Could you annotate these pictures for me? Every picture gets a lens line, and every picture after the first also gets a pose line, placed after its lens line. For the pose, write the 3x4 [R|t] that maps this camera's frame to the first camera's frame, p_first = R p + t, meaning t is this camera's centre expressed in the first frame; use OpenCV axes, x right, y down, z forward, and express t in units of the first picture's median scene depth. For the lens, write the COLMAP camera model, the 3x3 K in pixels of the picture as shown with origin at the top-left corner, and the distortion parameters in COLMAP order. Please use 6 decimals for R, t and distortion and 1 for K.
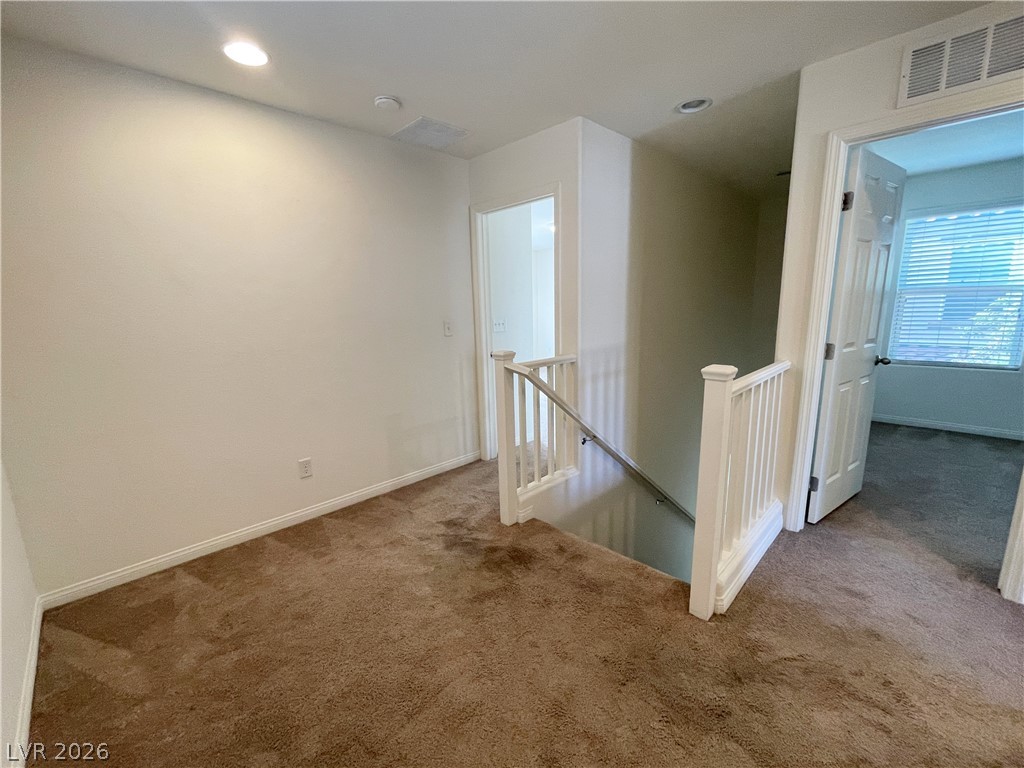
lens RADIAL K [[437.0, 0, 500.6], [0, 437.0, 385.4], [0, 0, 1]] dist [0.001090, 0.000132]
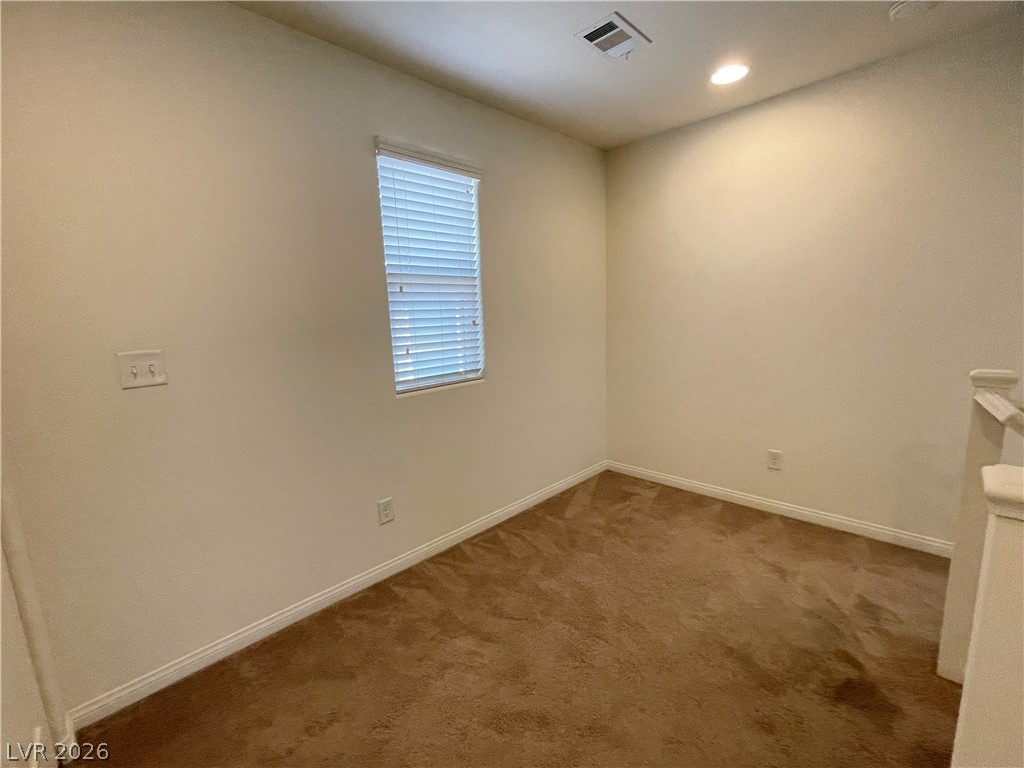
lens RADIAL K [[441.1, 0, 499.5], [0, 441.1, 382.4], [0, 0, 1]] dist [0.001207, 0.000312]
pose [[0.000778, 0.182957, -0.983121, 0.561983], [-0.141868, 0.973197, 0.180998, -0.080957], [0.989885, 0.139332, 0.026713, 0.393672]]
